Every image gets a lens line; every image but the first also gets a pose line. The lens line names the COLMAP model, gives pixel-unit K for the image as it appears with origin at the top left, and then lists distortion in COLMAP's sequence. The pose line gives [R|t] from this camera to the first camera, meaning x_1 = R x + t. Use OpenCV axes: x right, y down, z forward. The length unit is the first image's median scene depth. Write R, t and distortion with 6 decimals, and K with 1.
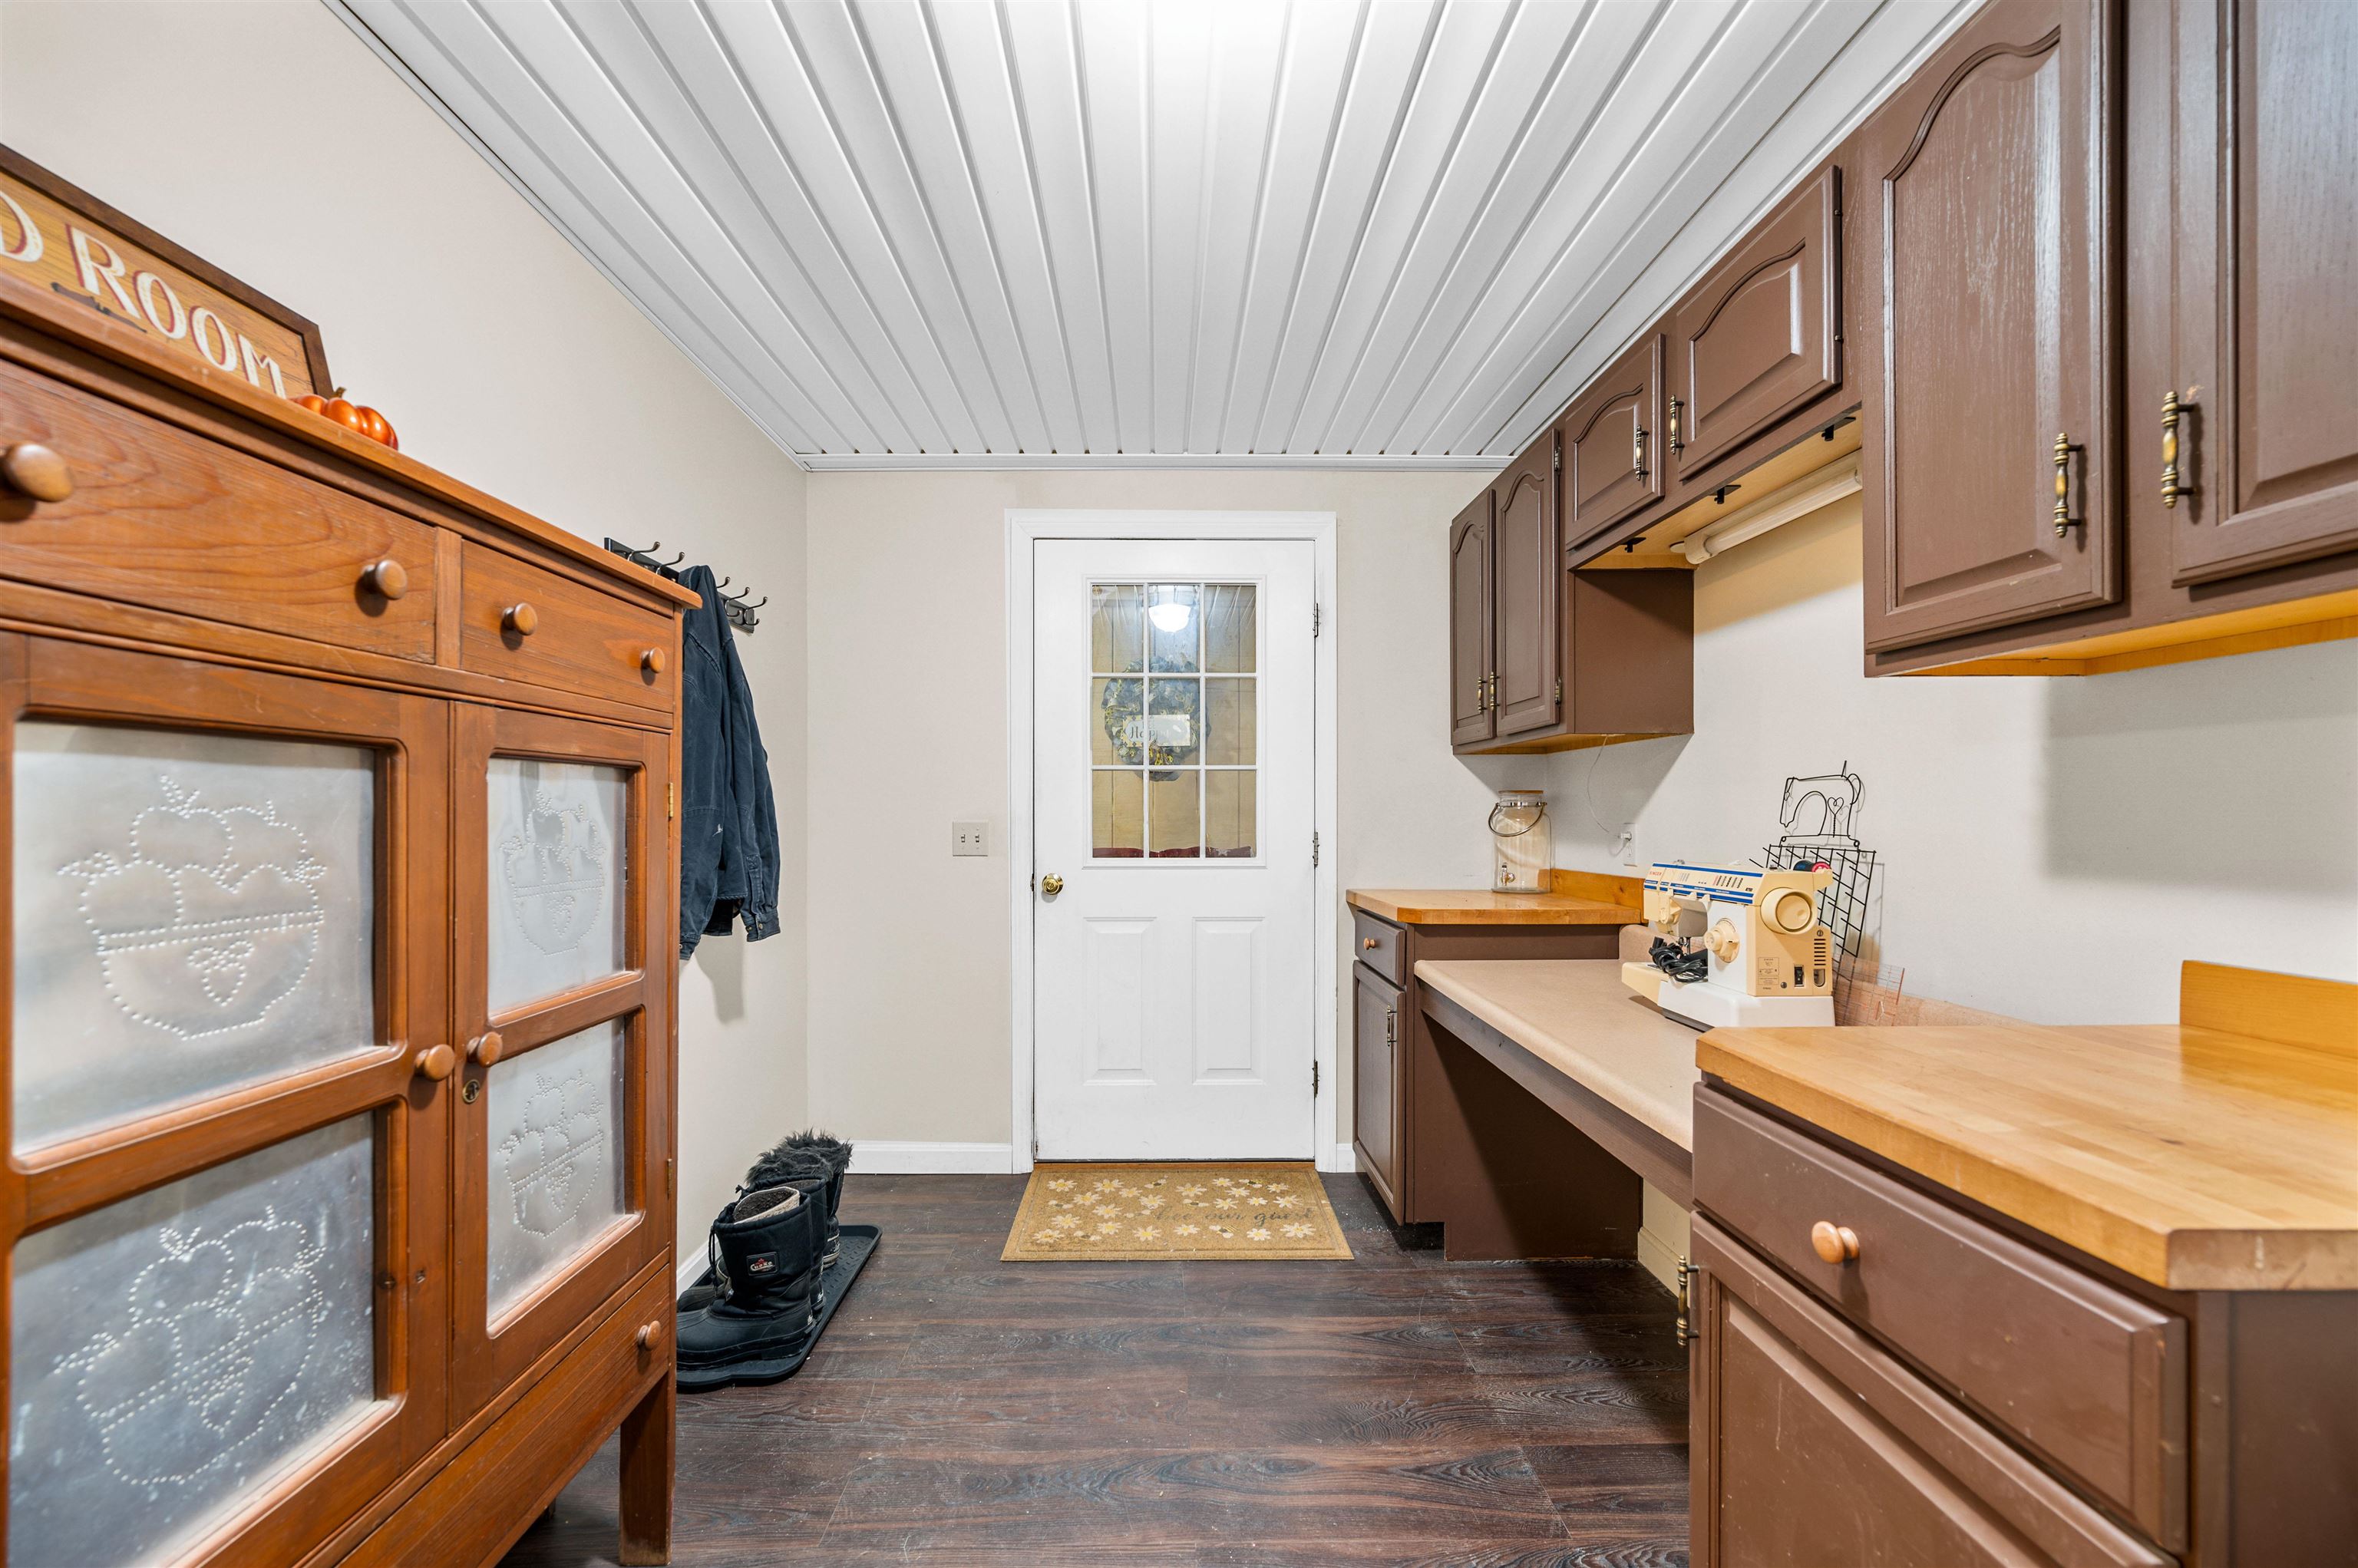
lens RADIAL K [[931.1, 0, 1174.4], [0, 931.1, 812.2], [0, 0, 1]] dist [-0.003357, -0.000180]
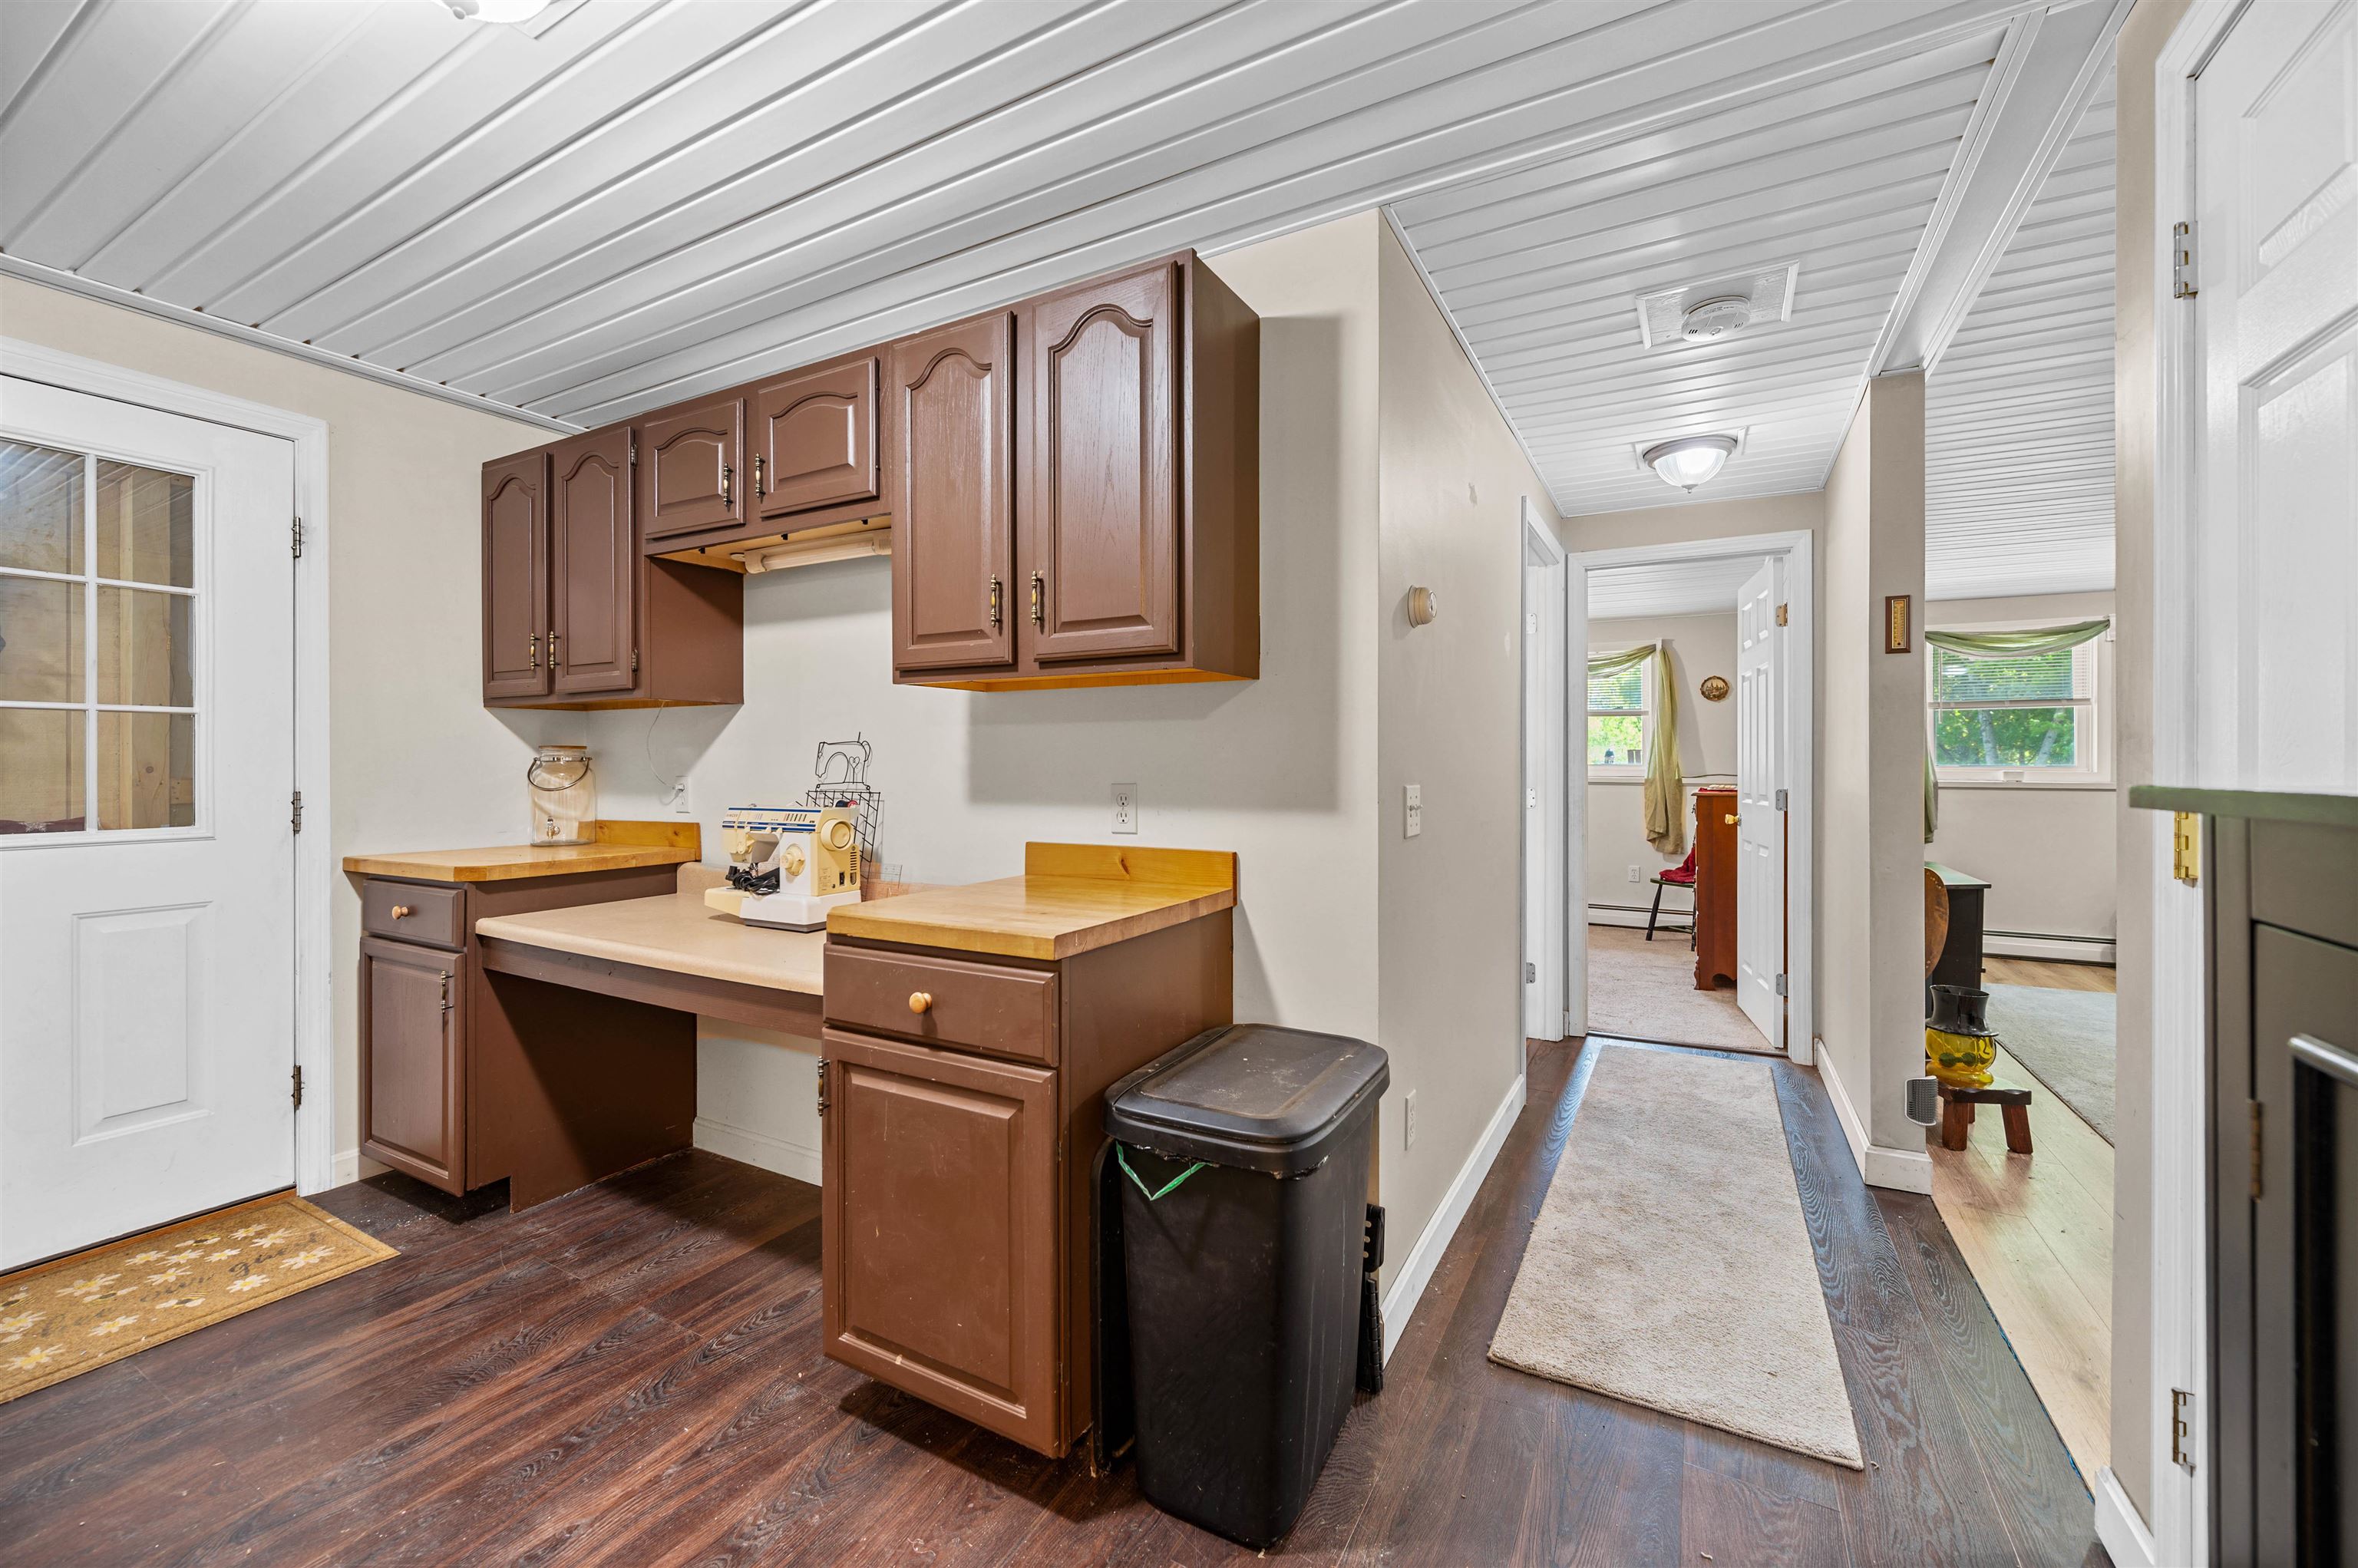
lens RADIAL K [[936.6, 0, 1176.1], [0, 936.6, 758.6], [0, 0, 1]] dist [-0.000834, -0.000117]
pose [[0.502756, 0.002980, 0.864423, -0.295821], [0.002002, 0.999987, -0.004612, -0.004878], [-0.864426, 0.004049, 0.502744, -0.172930]]
